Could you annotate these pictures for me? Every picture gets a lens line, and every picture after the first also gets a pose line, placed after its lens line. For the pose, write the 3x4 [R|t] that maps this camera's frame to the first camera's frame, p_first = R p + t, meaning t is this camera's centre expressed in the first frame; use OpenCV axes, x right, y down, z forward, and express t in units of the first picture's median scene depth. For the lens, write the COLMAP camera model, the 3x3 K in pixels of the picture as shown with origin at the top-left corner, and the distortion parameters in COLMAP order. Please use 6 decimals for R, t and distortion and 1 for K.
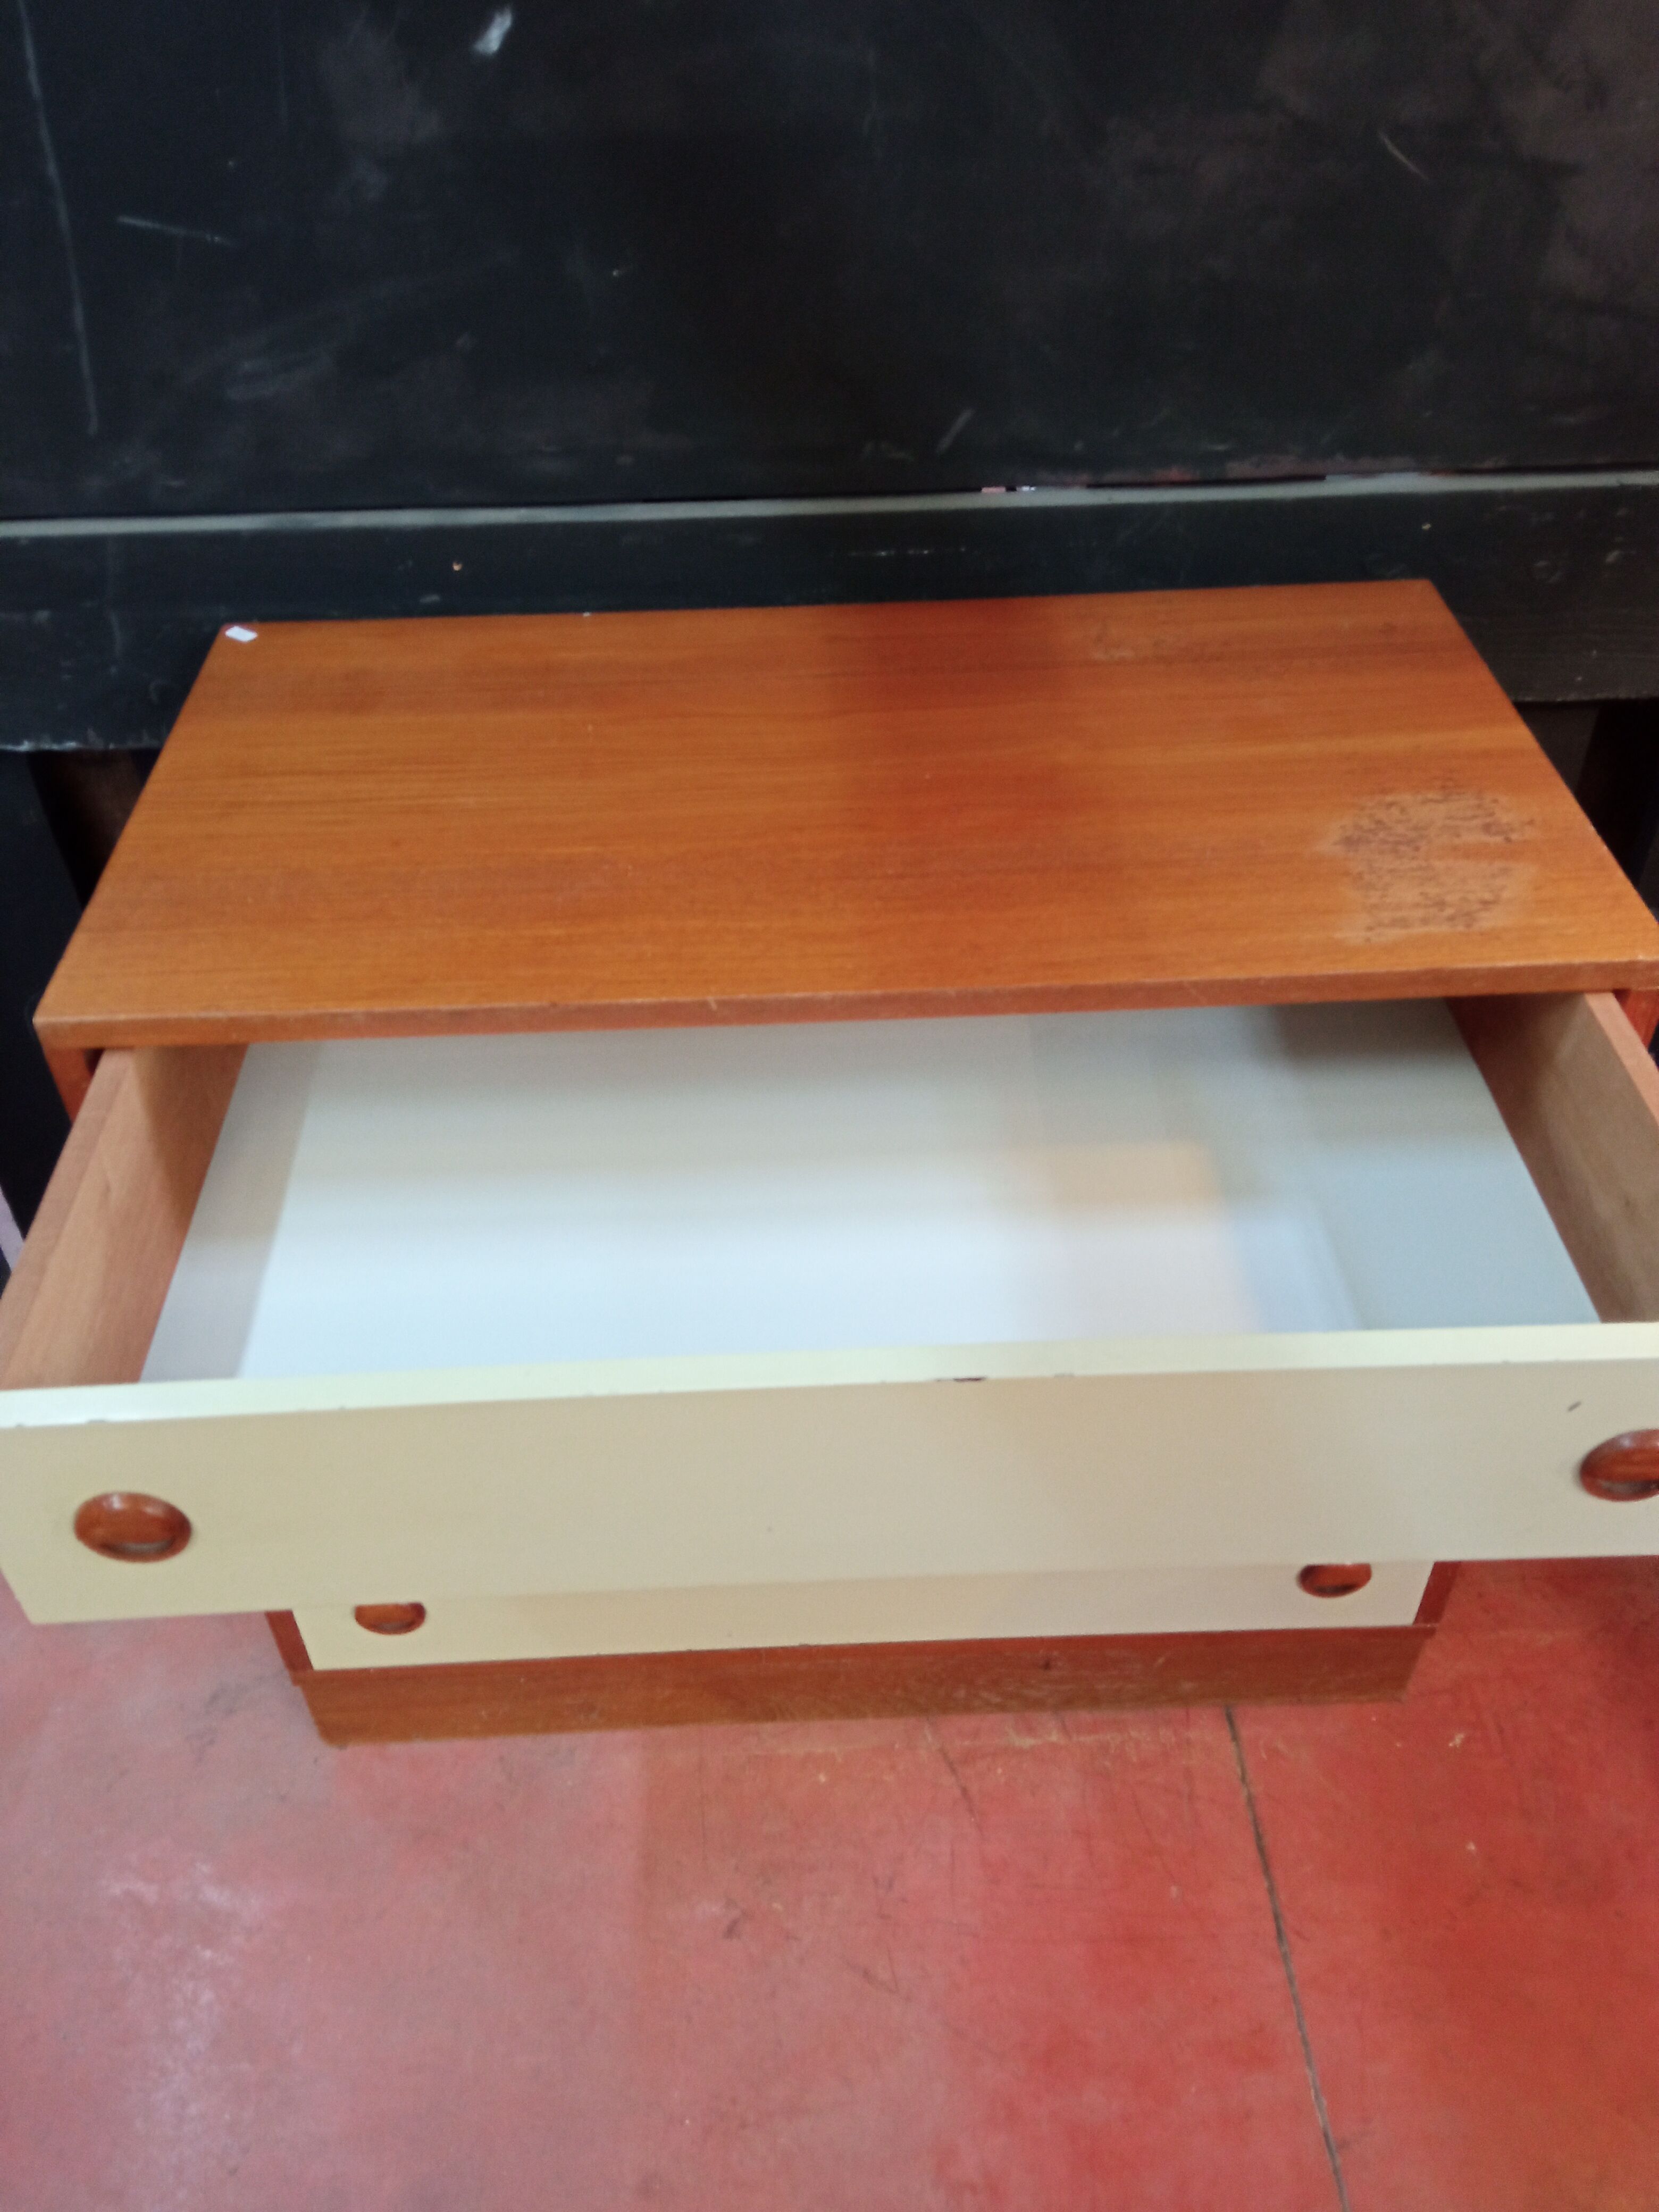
lens RADIAL K [[1759.0, 0, 795.8], [0, 1759.0, 1098.2], [0, 0, 1]] dist [0.063555, -0.096872]
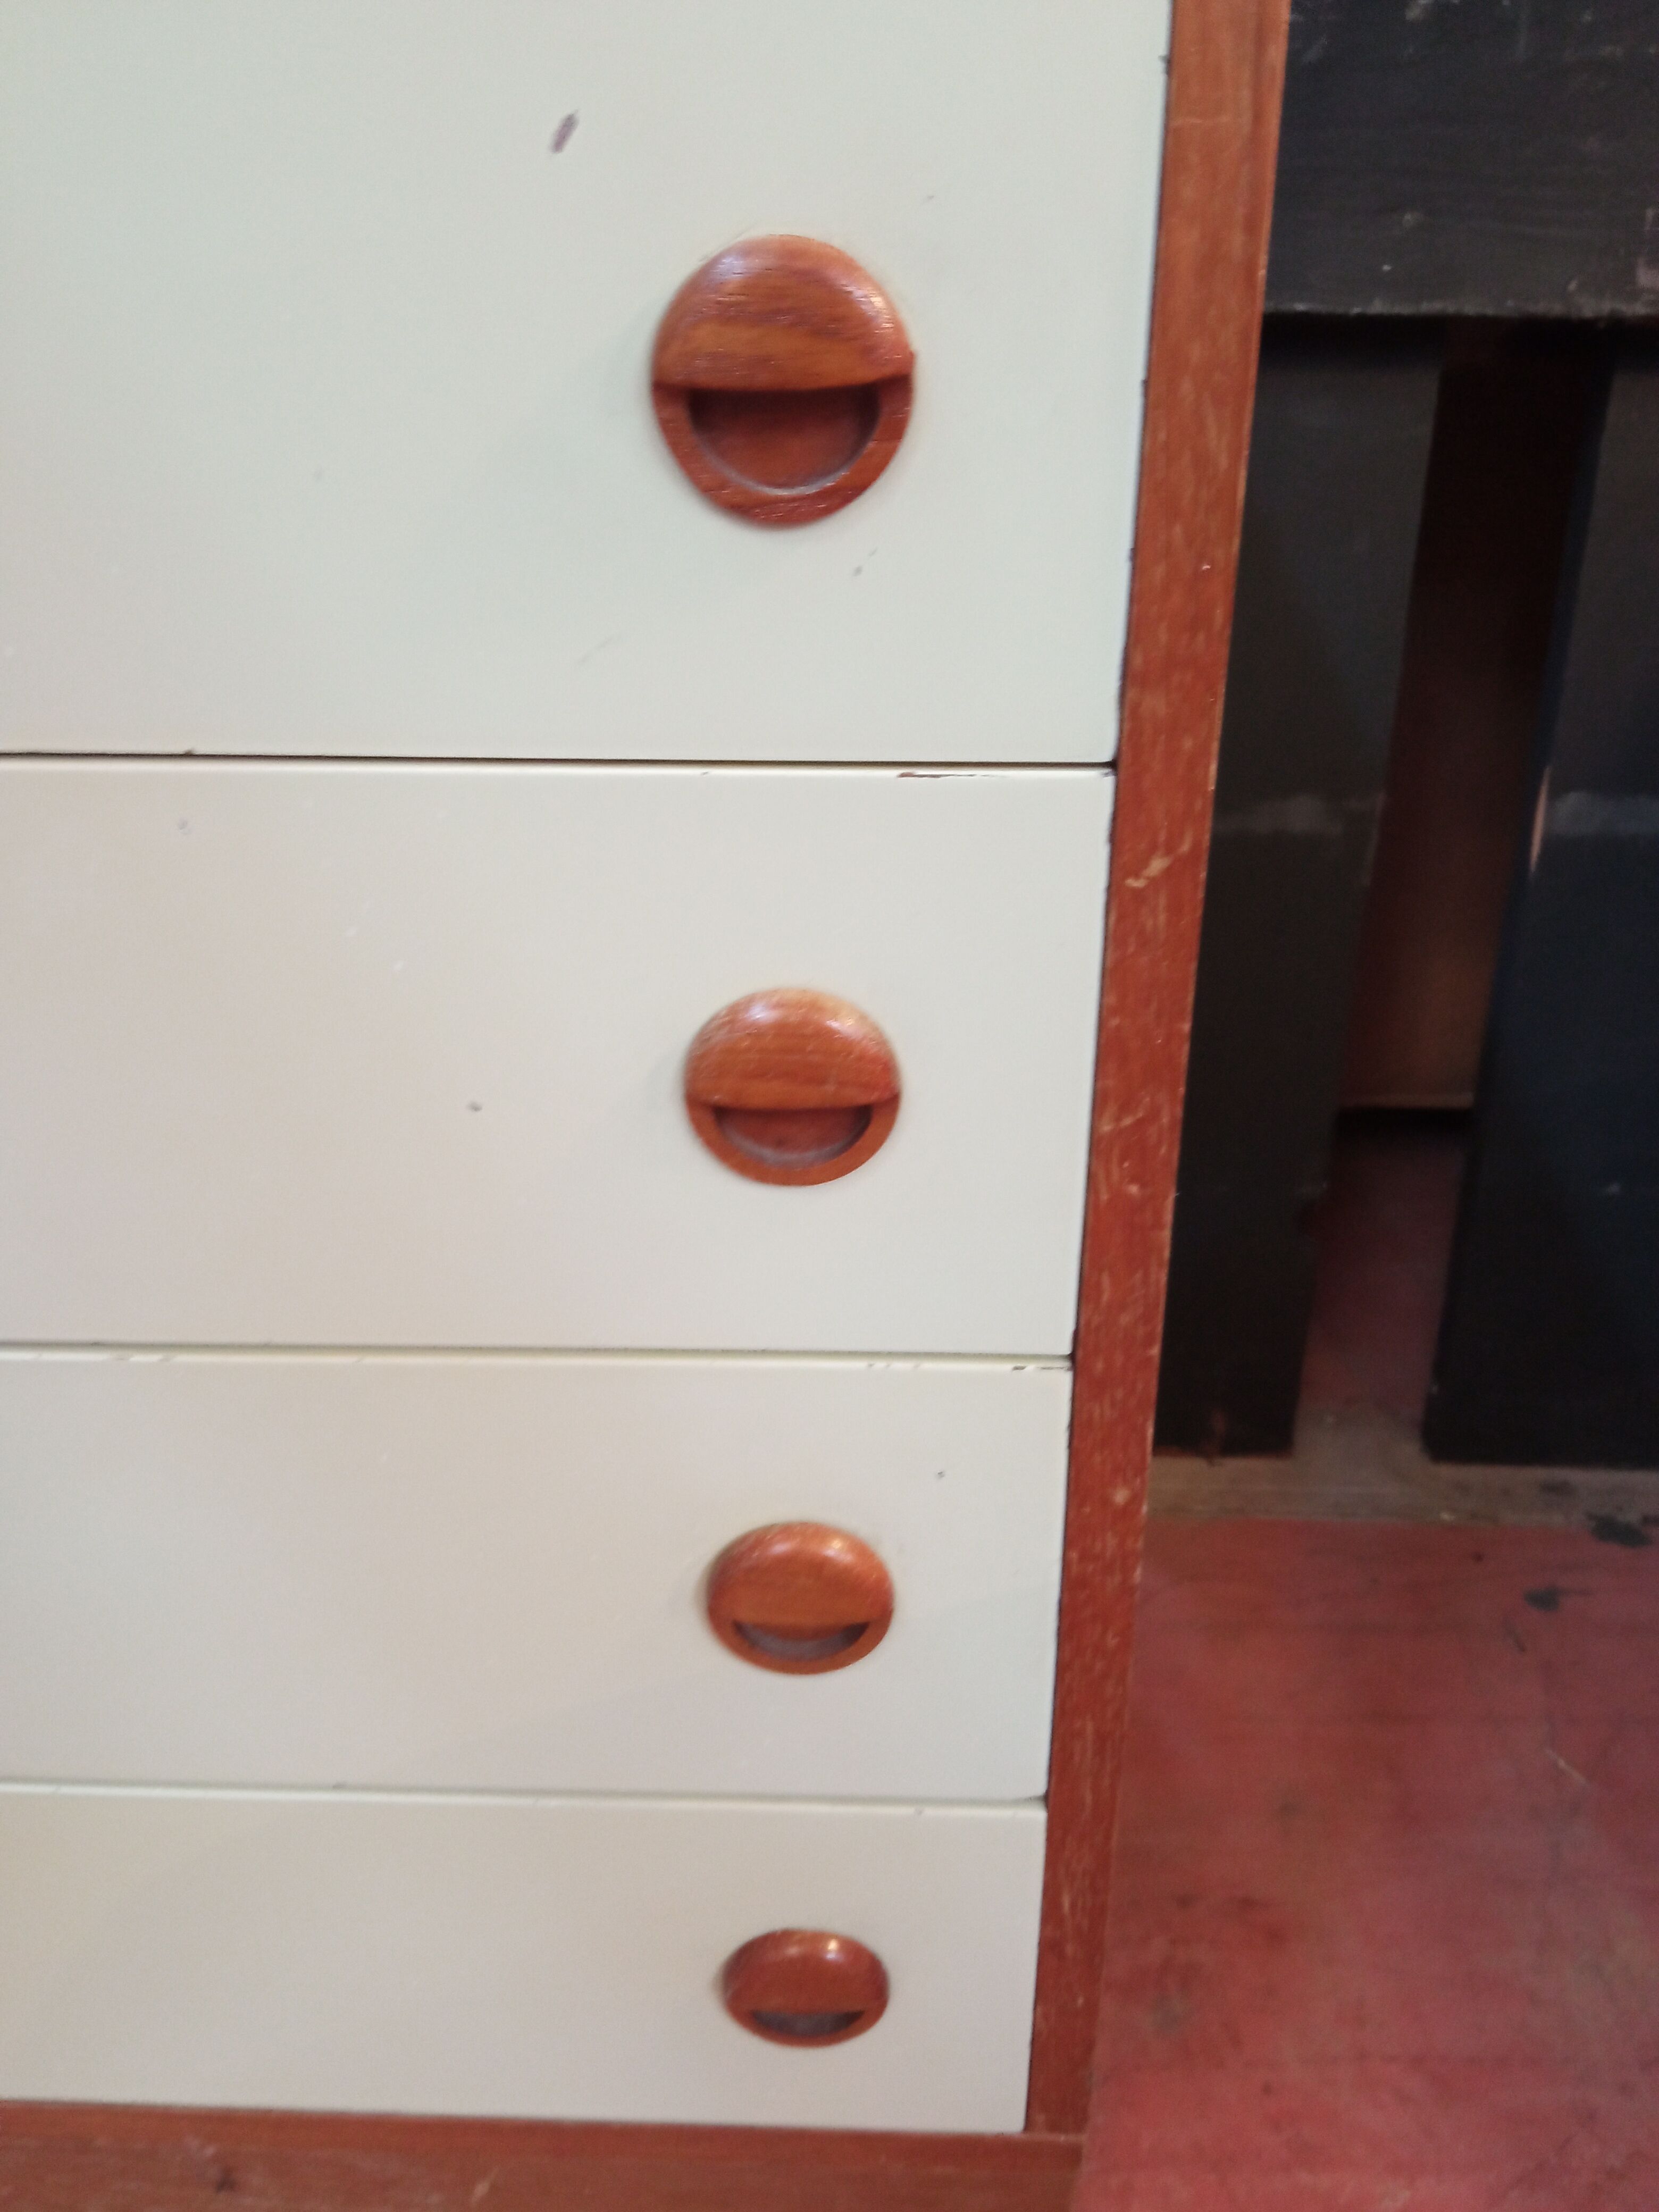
lens RADIAL K [[1802.3, 0, 796.0], [0, 1802.3, 1098.0], [0, 0, 1]] dist [0.066068, -0.111695]
pose [[0.997890, 0.046800, -0.045006, 0.317163], [-0.056131, 0.970206, -0.235688, 0.170265], [0.032635, 0.237717, 0.970786, 0.543060]]
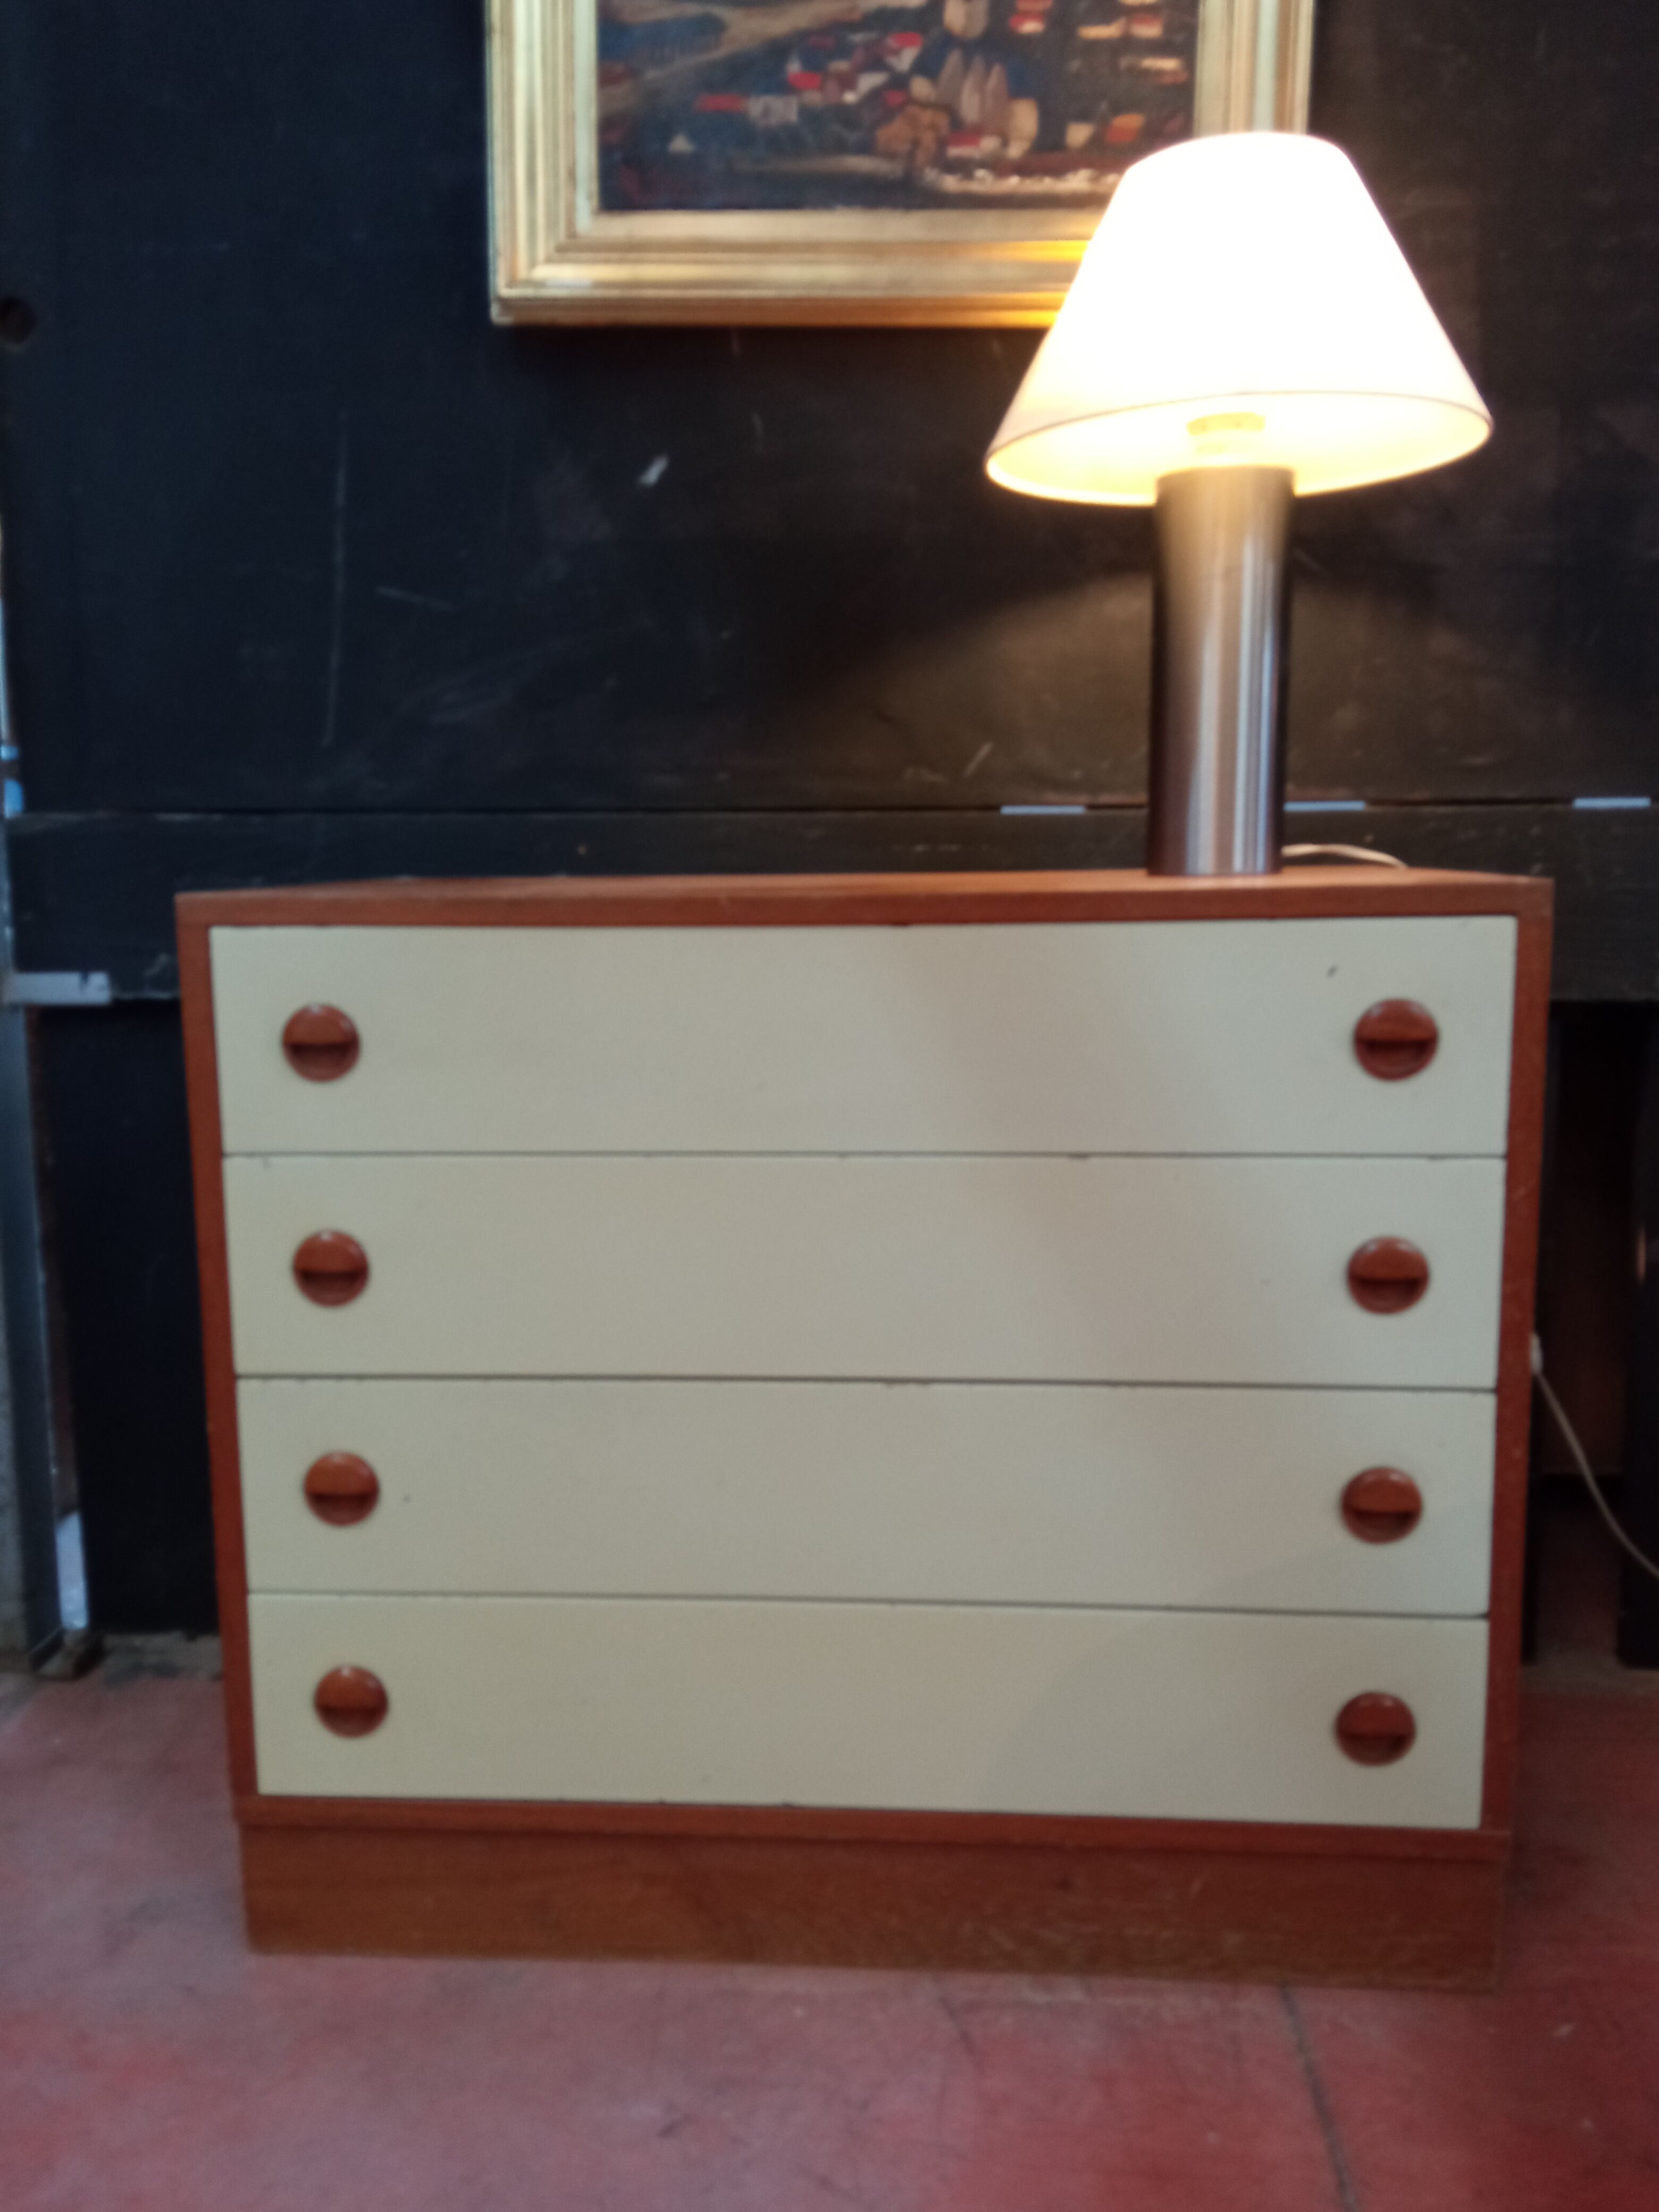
lens RADIAL K [[1759.0, 0, 795.8], [0, 1759.0, 1098.2], [0, 0, 1]] dist [0.063555, -0.096872]
pose [[0.994364, 0.031781, -0.101140, 0.094037], [-0.080765, 0.845077, -0.528509, 0.508296], [0.068675, 0.533699, 0.842881, 0.046846]]
